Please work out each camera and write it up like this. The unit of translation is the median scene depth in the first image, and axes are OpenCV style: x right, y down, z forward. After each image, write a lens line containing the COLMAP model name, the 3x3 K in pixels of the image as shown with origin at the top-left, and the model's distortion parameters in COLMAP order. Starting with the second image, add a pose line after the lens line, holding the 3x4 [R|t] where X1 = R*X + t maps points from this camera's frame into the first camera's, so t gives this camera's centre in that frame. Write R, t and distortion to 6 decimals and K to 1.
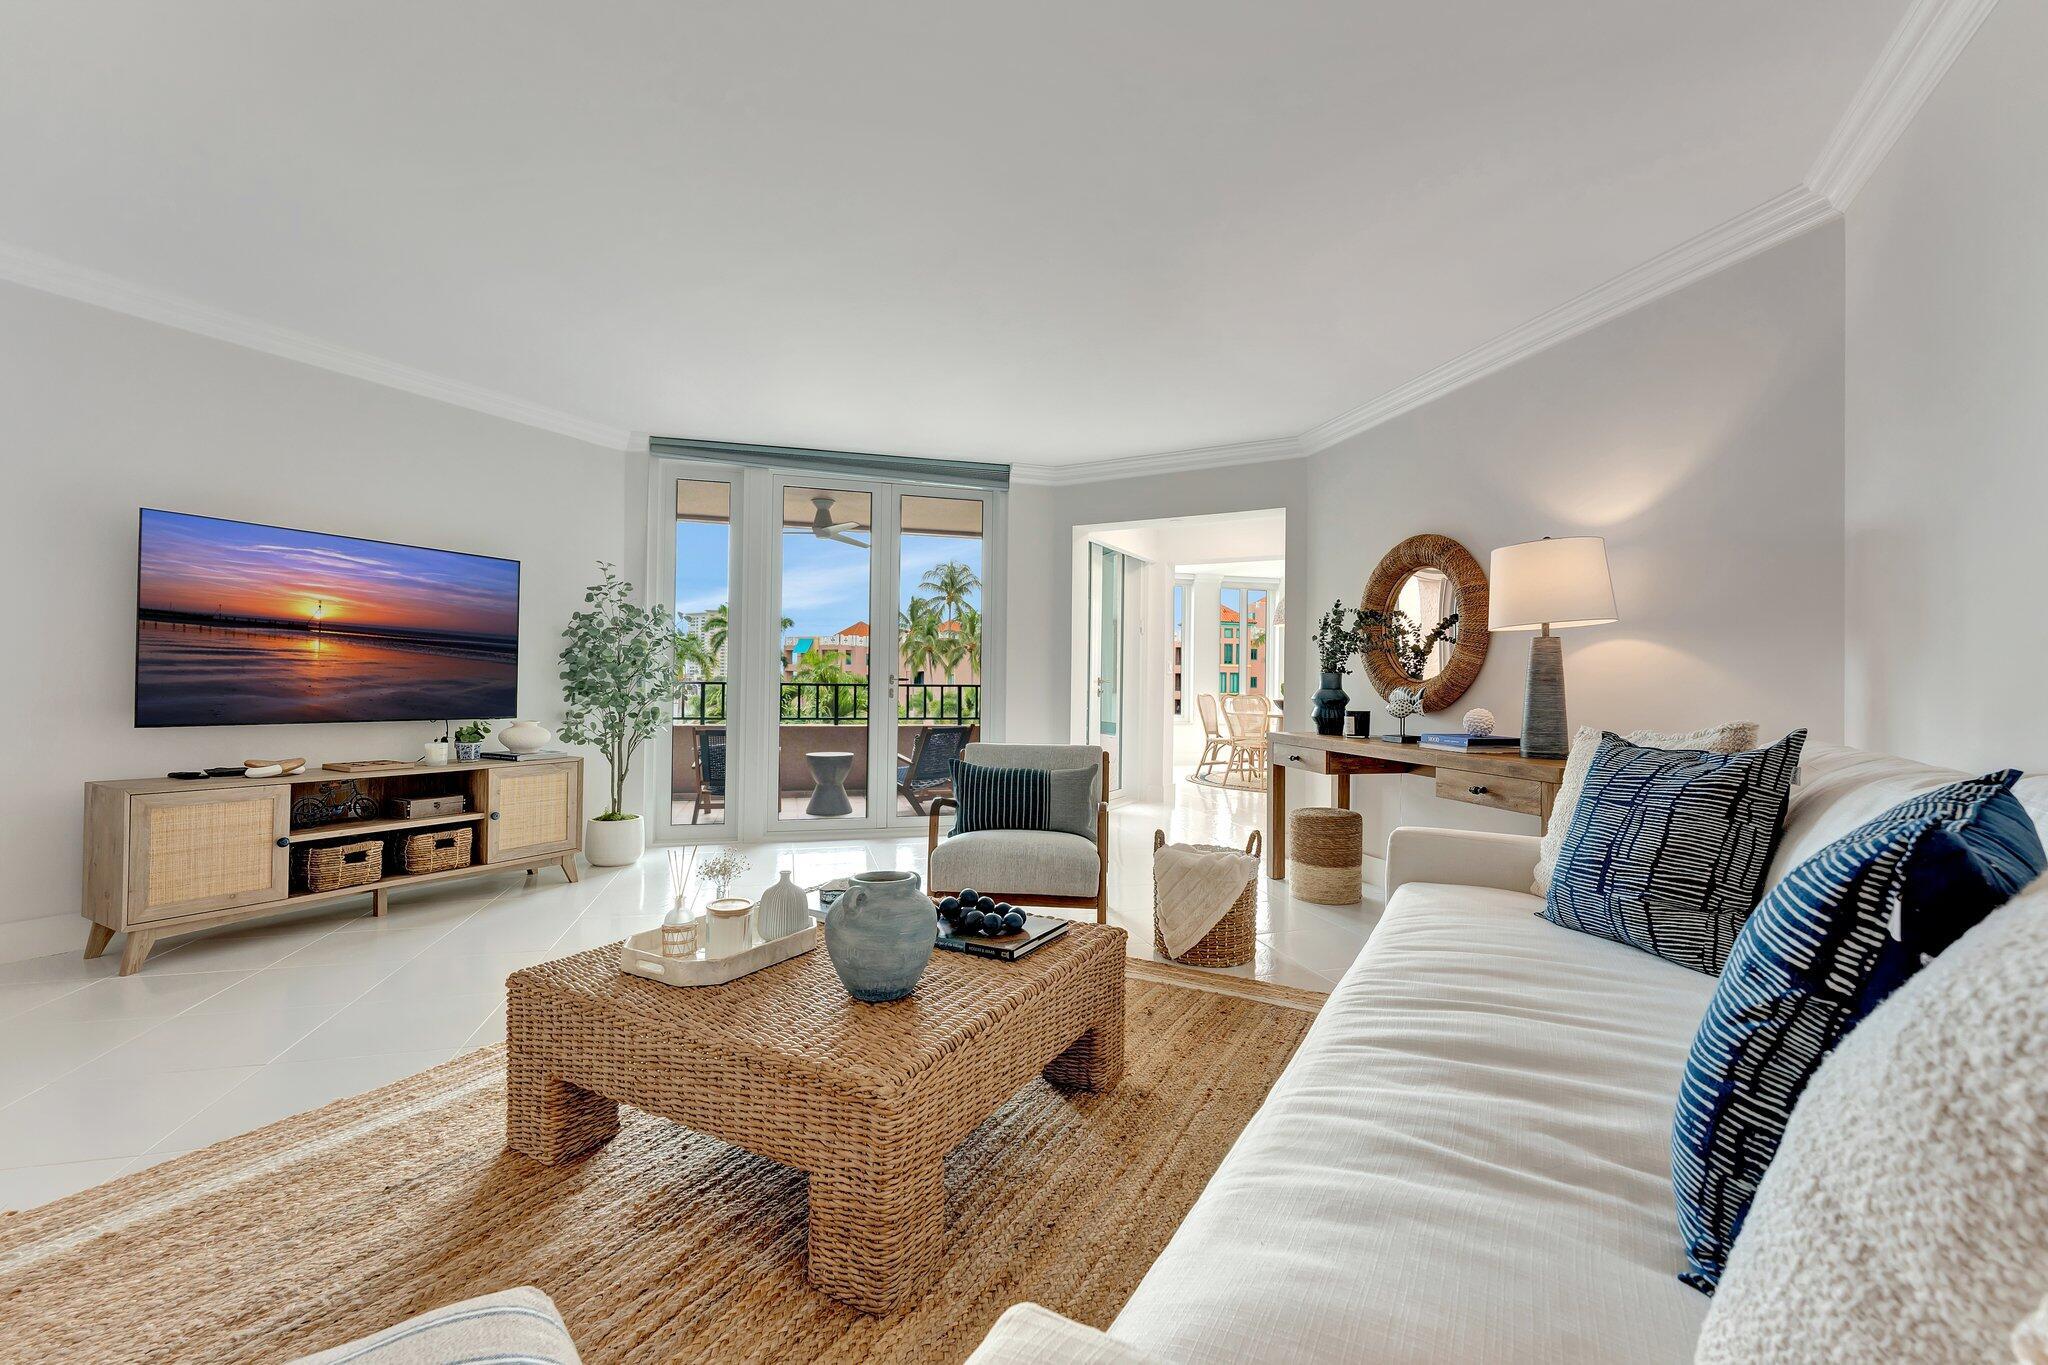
lens RADIAL K [[851.2, 0, 1024.0], [0, 851.2, 682.5], [0, 0, 1]] dist [-0.000456, -0.000368]
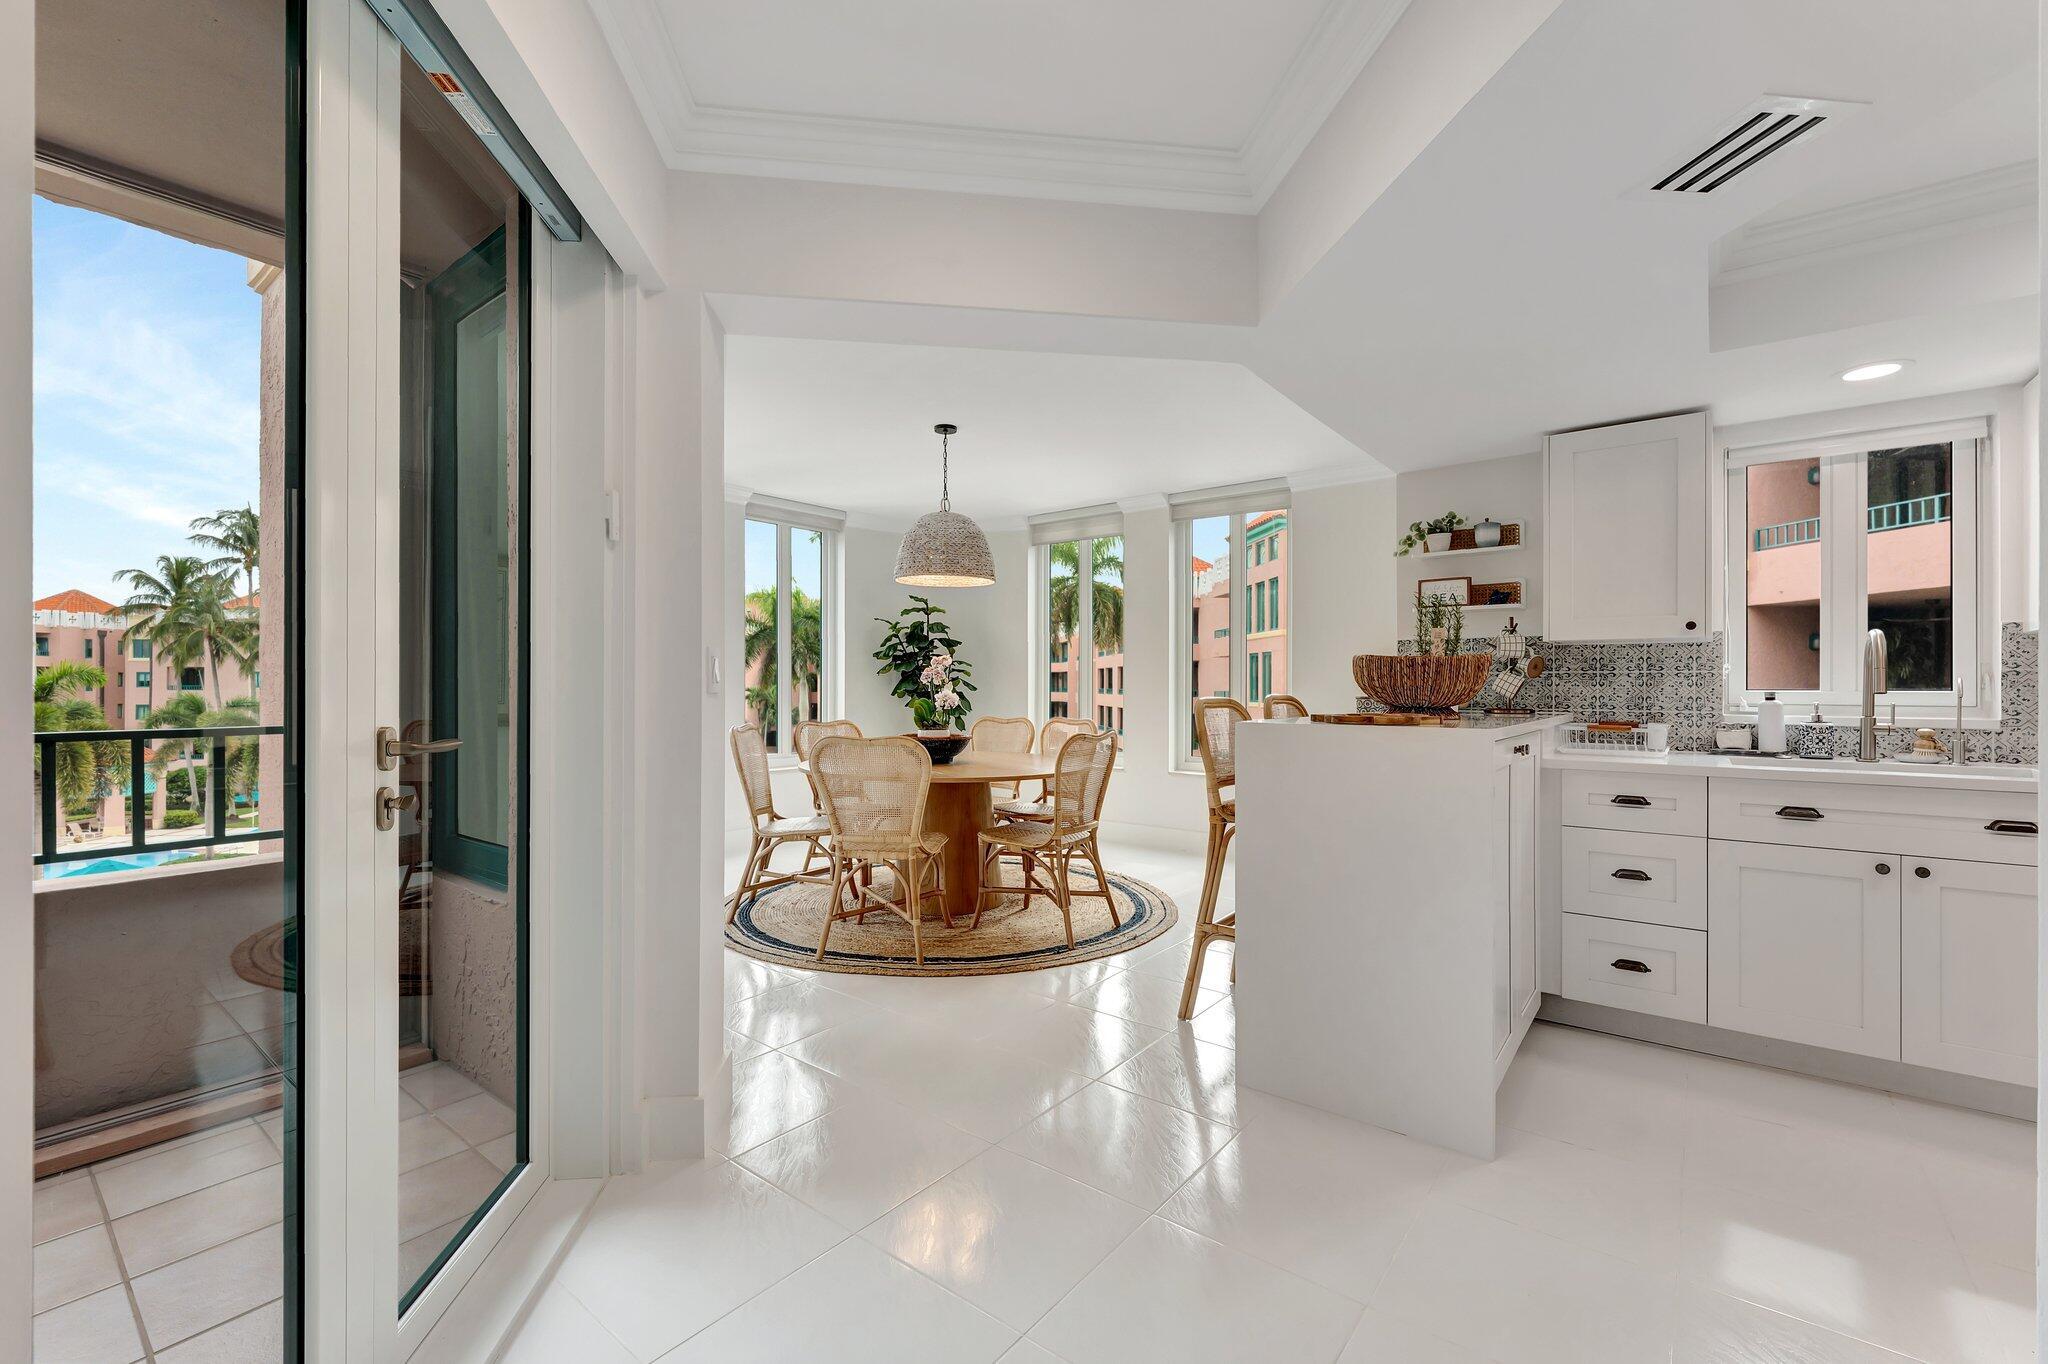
lens RADIAL K [[869.4, 0, 1024.0], [0, 869.4, 682.0], [0, 0, 1]] dist [-0.001929, 0.000005]
pose [[0.810053, -0.008154, 0.586300, 0.157837], [0.006030, 0.999966, 0.005575, -0.029727], [-0.586325, -0.000981, 0.810075, 1.333060]]
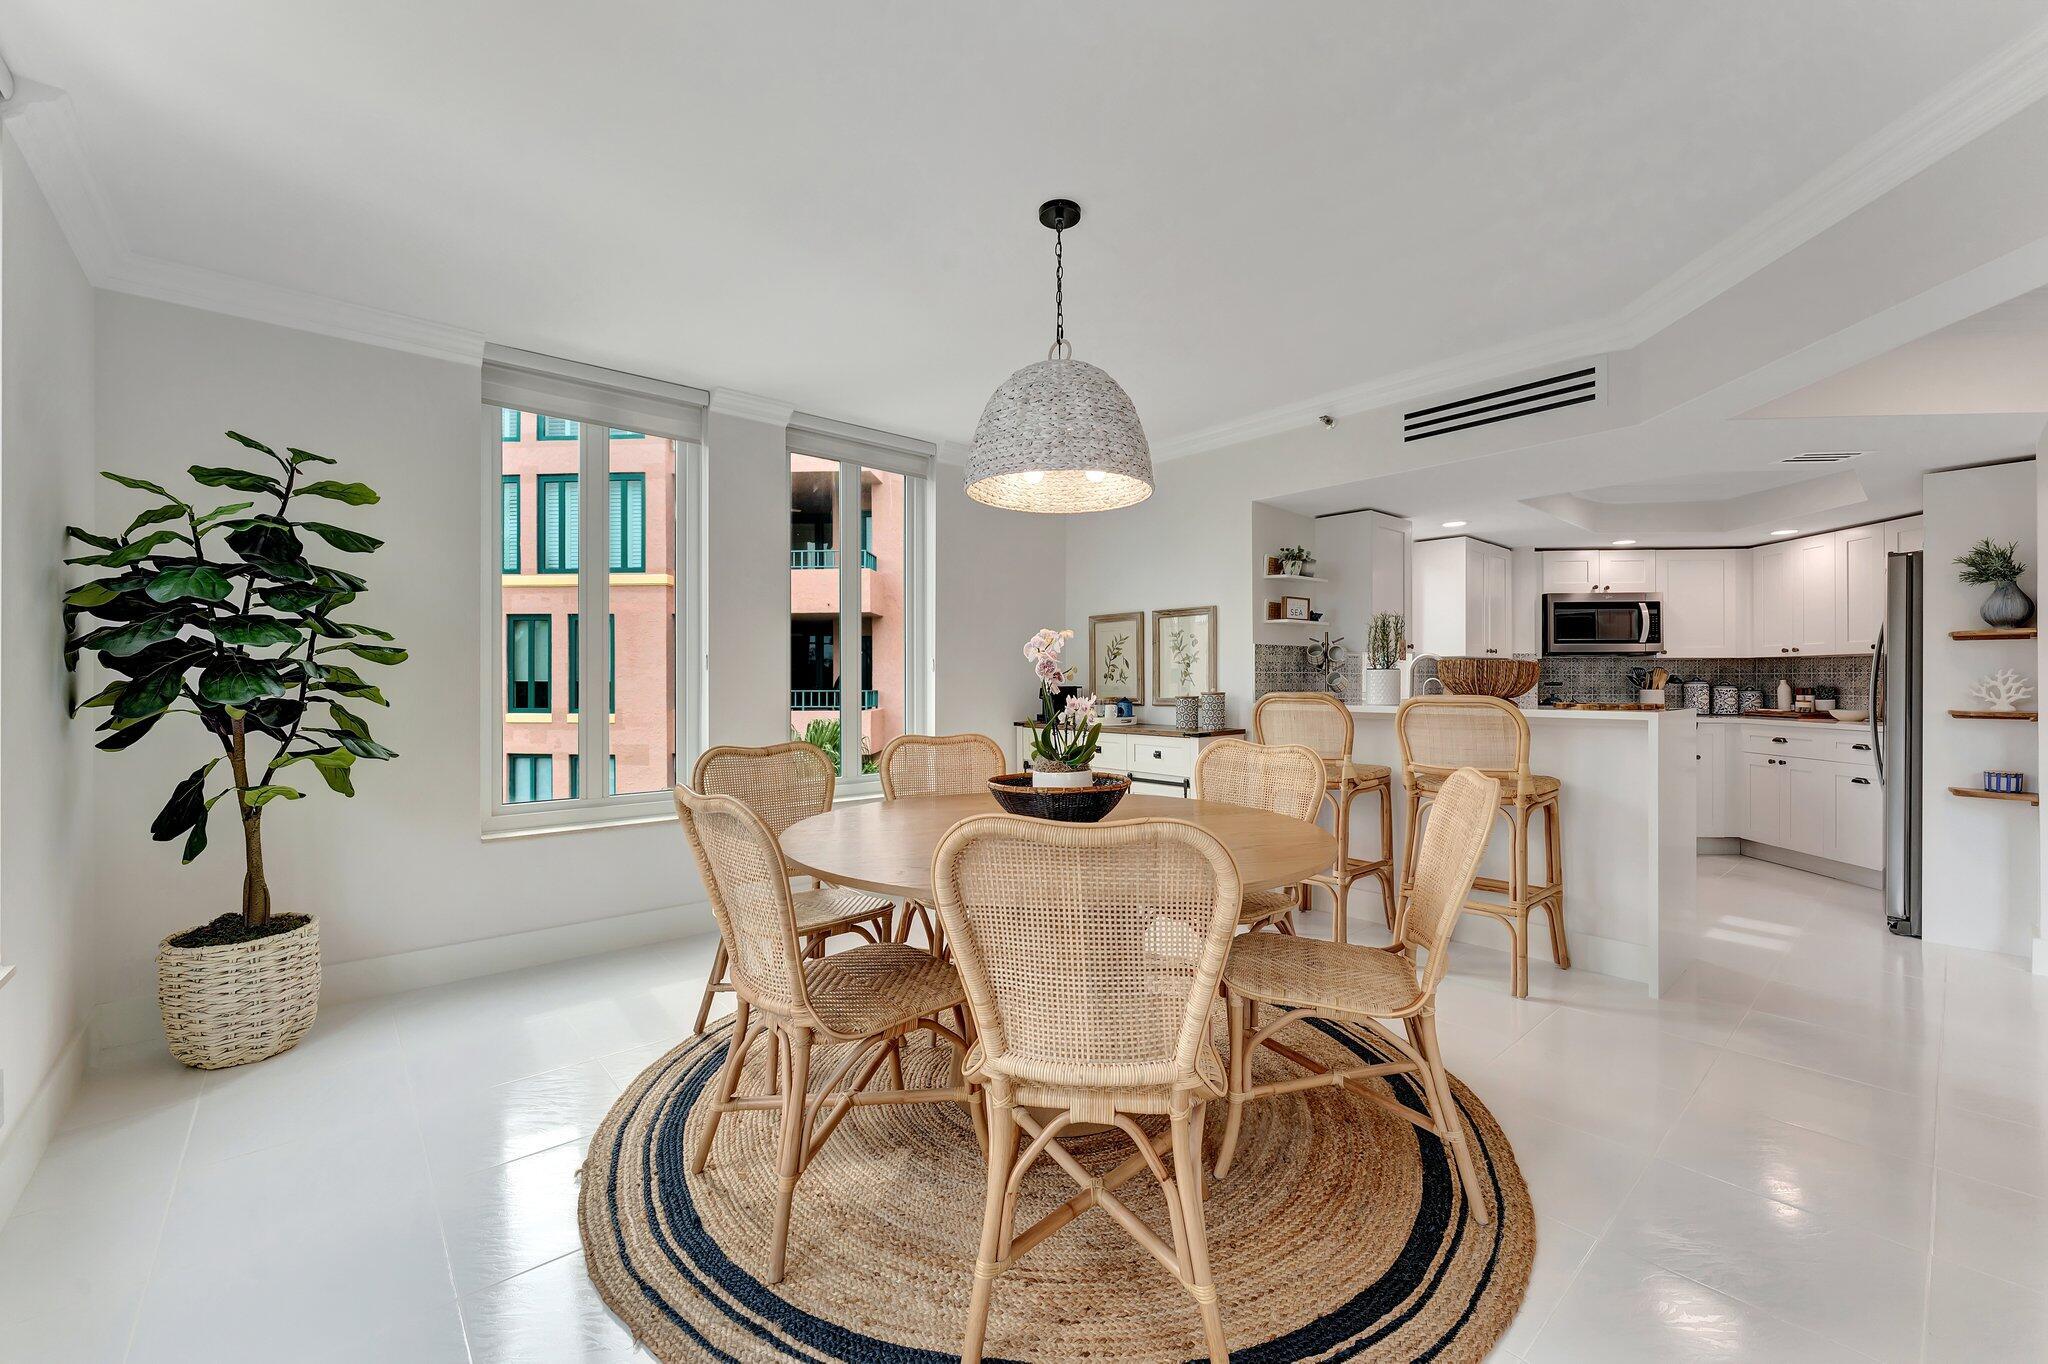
lens RADIAL K [[814.0, 0, 1017.4], [0, 814.0, 684.0], [0, 0, 1]] dist [-0.007775, 0.000310]
pose [[-0.419817, -0.014080, 0.907499, 0.231767], [-0.006733, 0.999900, 0.012399, -0.027385], [-0.907584, -0.000905, -0.419870, 2.609794]]
